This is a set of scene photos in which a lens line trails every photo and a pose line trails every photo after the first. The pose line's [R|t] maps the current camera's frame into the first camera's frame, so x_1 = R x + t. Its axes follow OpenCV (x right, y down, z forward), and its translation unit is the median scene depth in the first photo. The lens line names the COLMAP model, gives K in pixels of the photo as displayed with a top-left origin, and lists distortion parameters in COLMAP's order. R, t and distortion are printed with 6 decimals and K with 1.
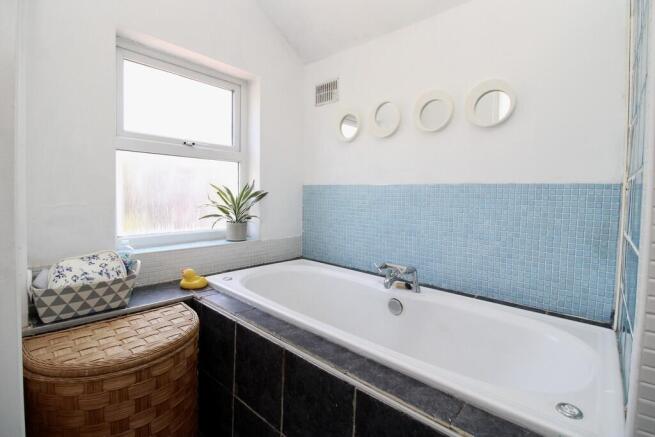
lens RADIAL K [[298.6, 0, 329.1], [0, 298.6, 205.9], [0, 0, 1]] dist [-0.015901, -0.000179]
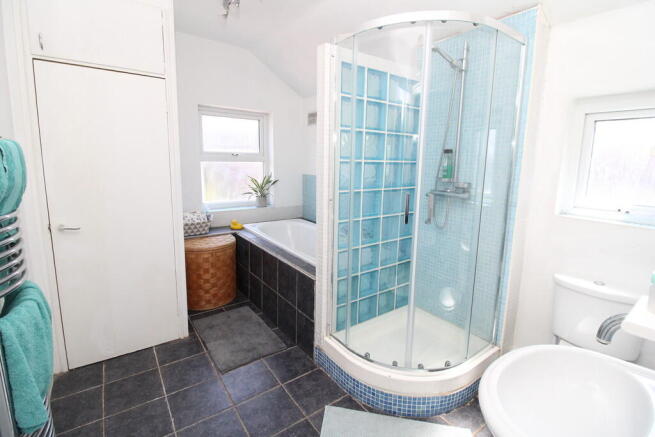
lens RADIAL K [[298.6, 0, 329.1], [0, 298.6, 205.9], [0, 0, 1]] dist [-0.015901, -0.000179]
pose [[0.977251, 0.026515, -0.210420, 0.575717], [-0.003100, 0.993834, 0.110834, -0.111171], [0.212061, -0.107660, 0.971308, -0.822080]]
